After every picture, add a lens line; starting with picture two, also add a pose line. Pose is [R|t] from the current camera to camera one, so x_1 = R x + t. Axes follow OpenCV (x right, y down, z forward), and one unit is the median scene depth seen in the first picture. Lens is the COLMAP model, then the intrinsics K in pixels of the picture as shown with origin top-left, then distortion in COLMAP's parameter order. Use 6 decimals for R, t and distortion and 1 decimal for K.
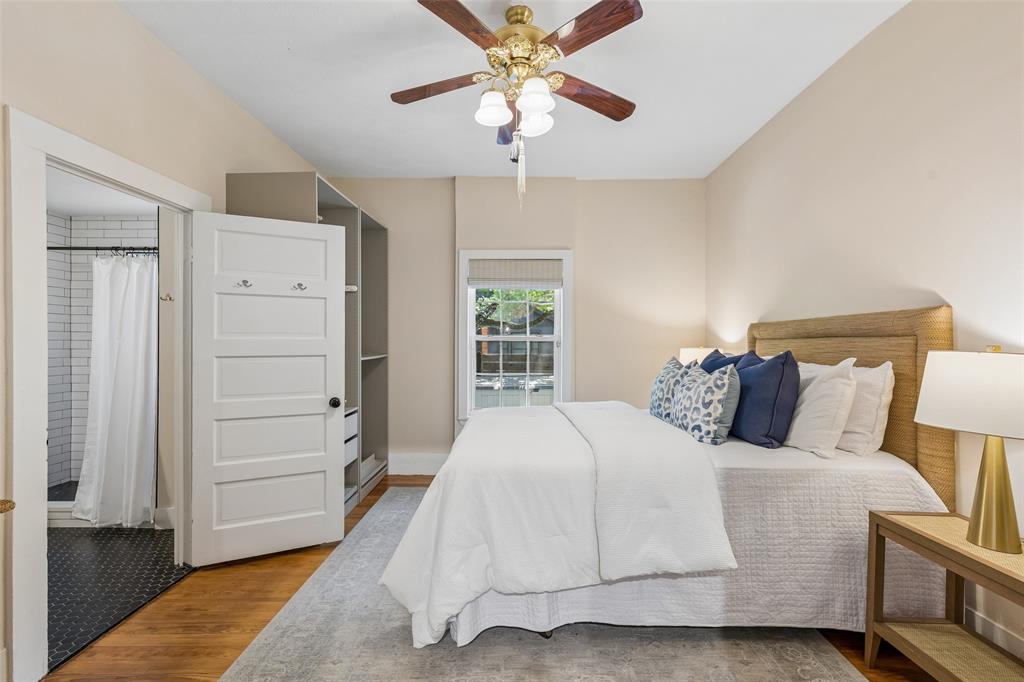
lens RADIAL K [[461.7, 0, 512.3], [0, 461.7, 335.3], [0, 0, 1]] dist [0.015614, -0.003886]
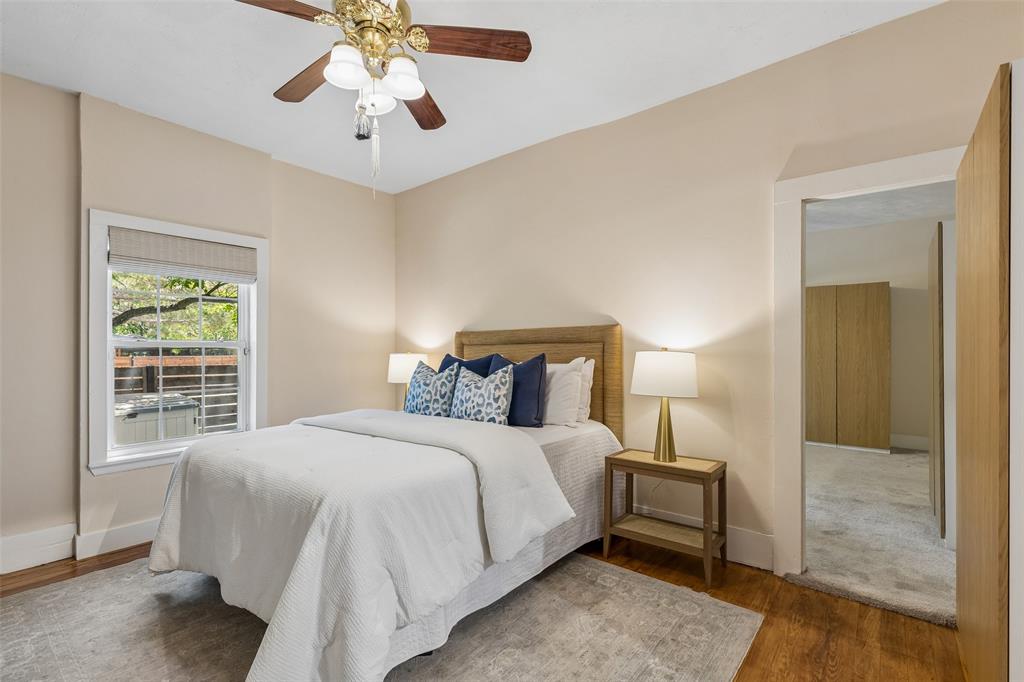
lens RADIAL K [[461.7, 0, 511.3], [0, 461.7, 346.5], [0, 0, 1]] dist [0.015614, -0.003886]
pose [[0.631195, -0.000388, 0.775624, -0.472756], [-0.005094, 0.999976, 0.004645, 0.008089], [-0.775607, -0.006883, 0.631178, 0.224056]]
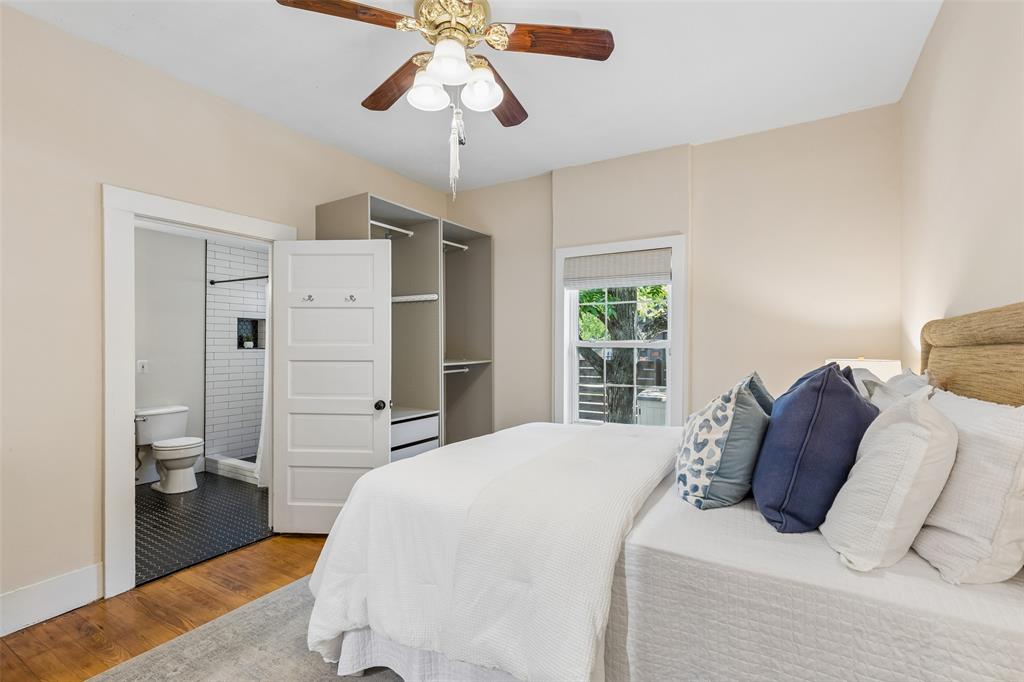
lens RADIAL K [[461.7, 0, 511.9], [0, 461.7, 340.8], [0, 0, 1]] dist [0.015614, -0.003886]
pose [[0.864603, -0.003969, -0.502441, 0.520779], [0.004793, 0.999988, 0.000350, -0.002998], [0.502434, -0.002711, 0.864612, 0.287615]]
